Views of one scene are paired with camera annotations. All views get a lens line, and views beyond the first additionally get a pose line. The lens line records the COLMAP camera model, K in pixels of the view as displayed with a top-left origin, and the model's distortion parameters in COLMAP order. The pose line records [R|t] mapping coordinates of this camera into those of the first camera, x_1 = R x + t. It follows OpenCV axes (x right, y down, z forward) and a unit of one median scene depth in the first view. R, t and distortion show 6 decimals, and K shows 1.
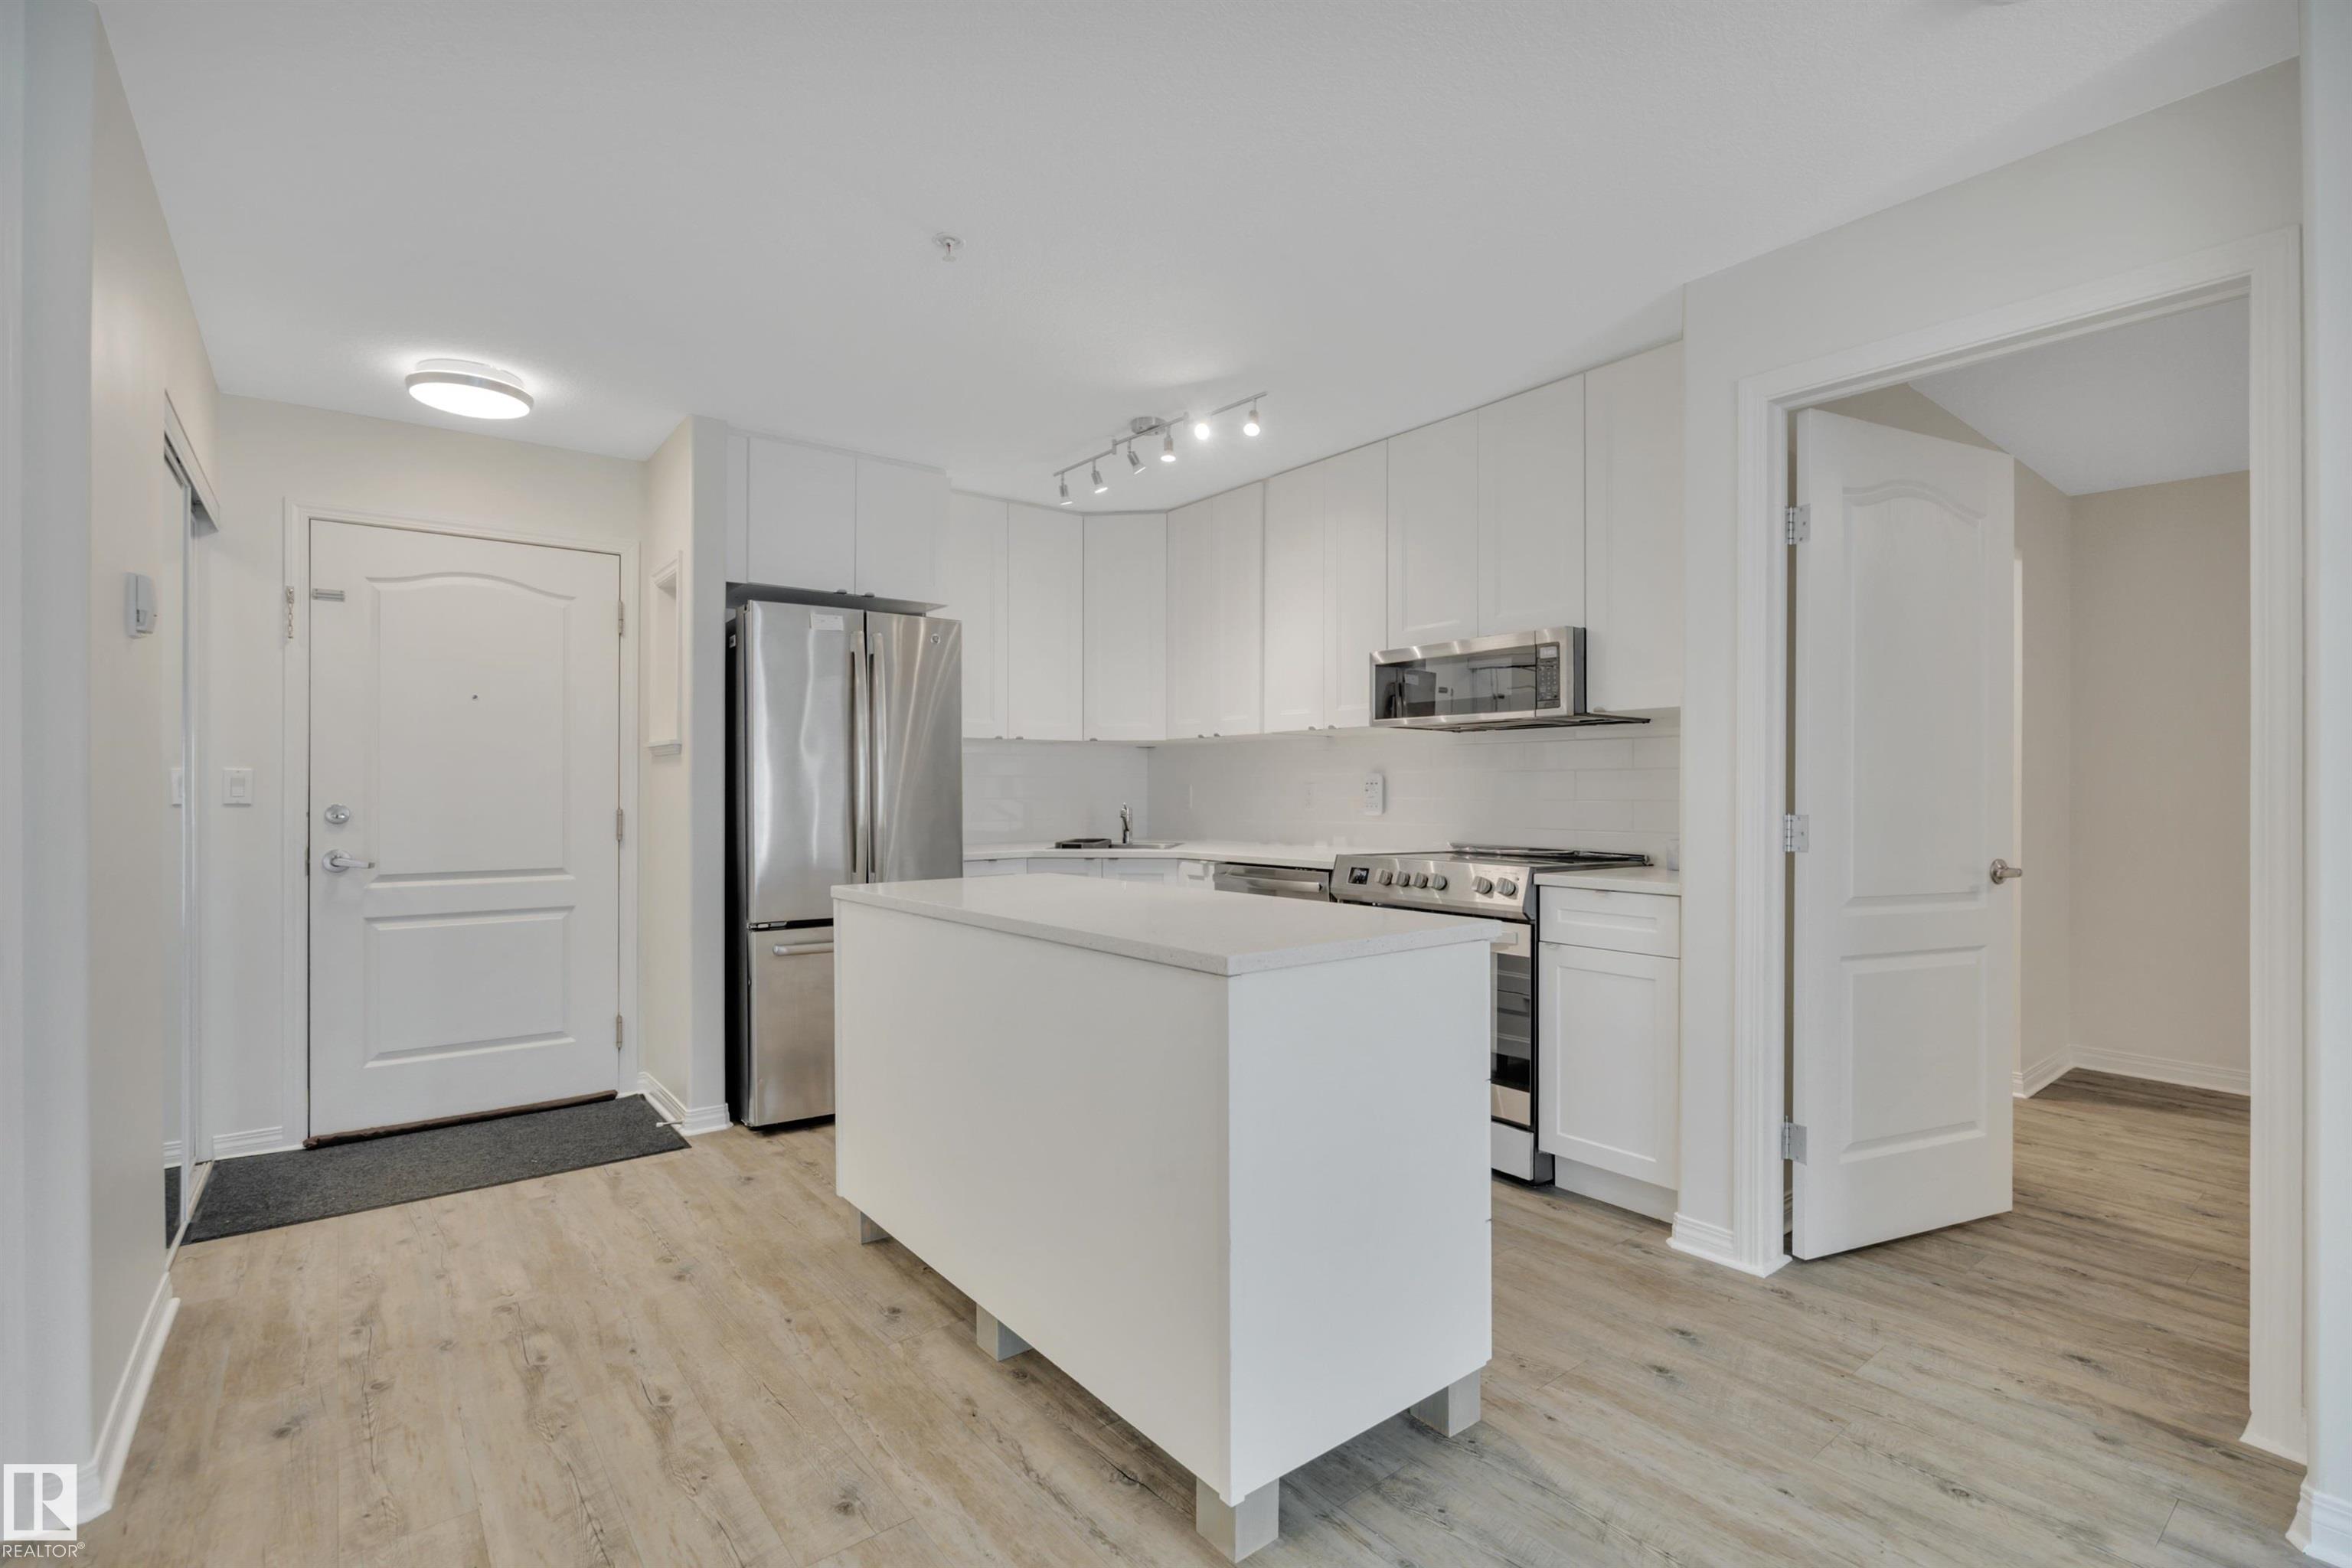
lens RADIAL K [[1069.2, 0, 1176.0], [0, 1069.2, 784.0], [0, 0, 1]] dist [-0.003786, -0.000104]
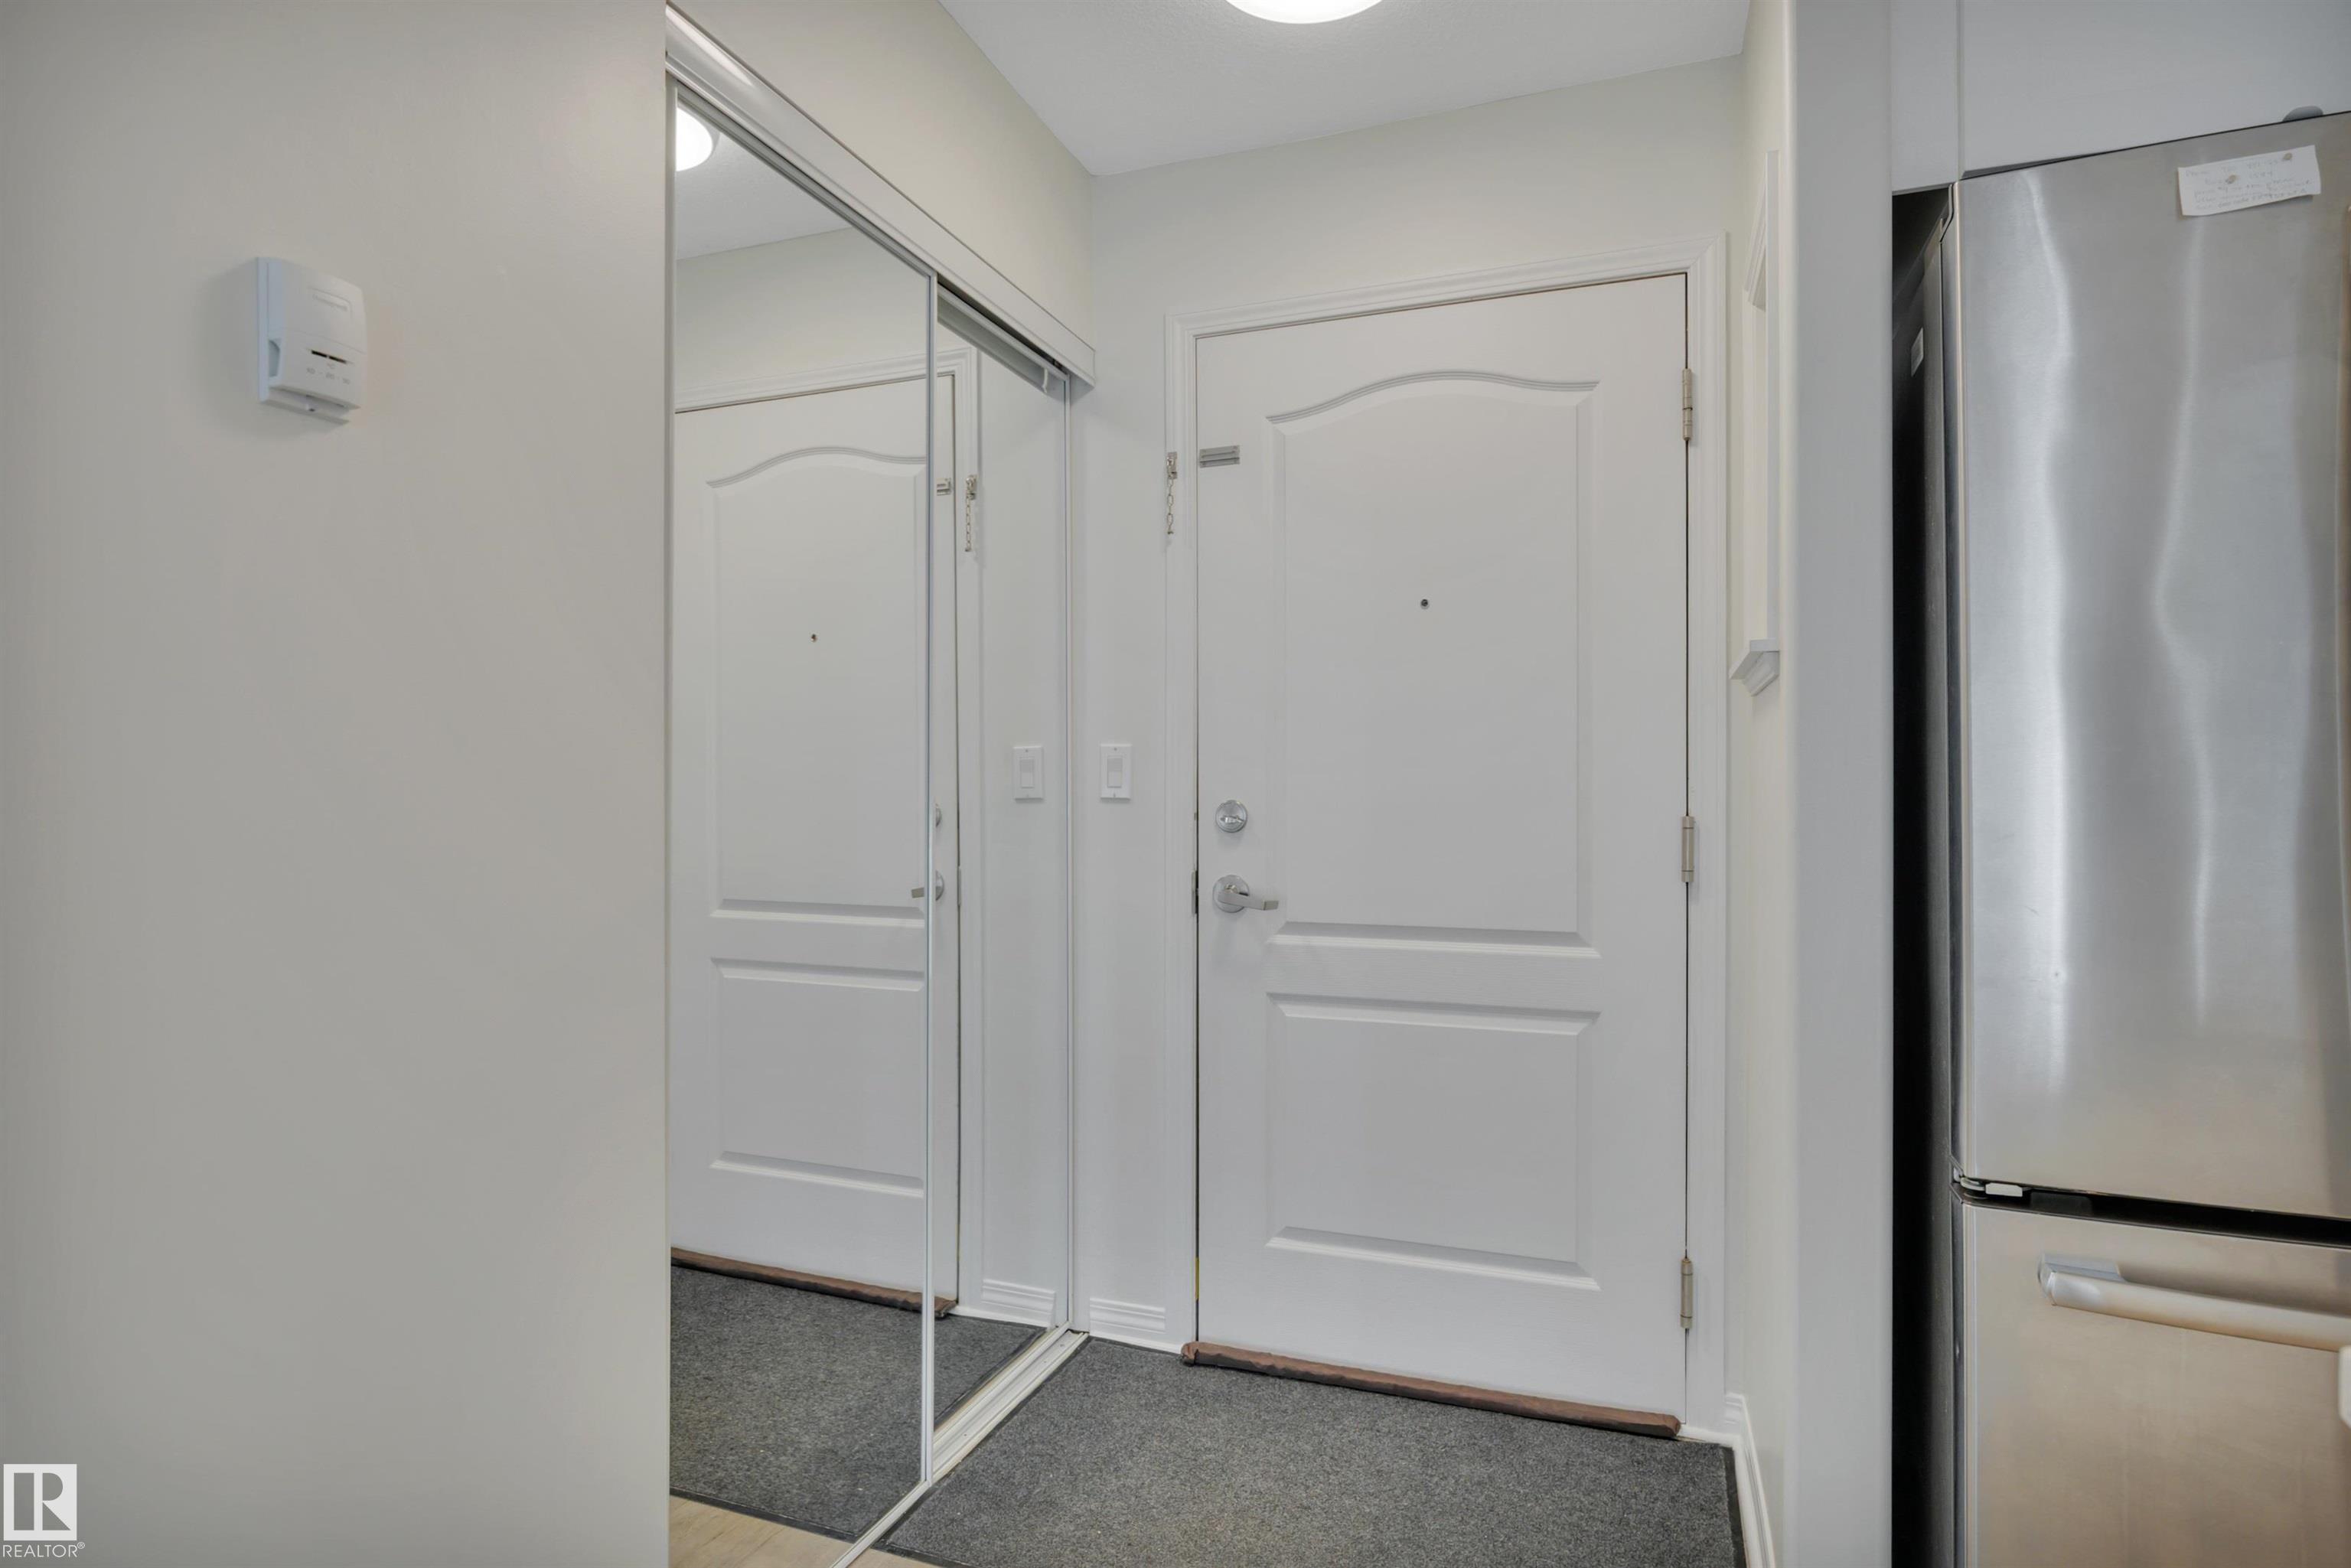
lens RADIAL K [[1244.3, 0, 1172.0], [0, 1244.3, 785.7], [0, 0, 1]] dist [-0.003697, -0.000179]
pose [[0.524648, -0.002520, -0.851316, -0.207108], [0.002946, 0.999995, -0.001145, 0.012000], [0.851314, -0.001907, 0.524652, 0.611498]]
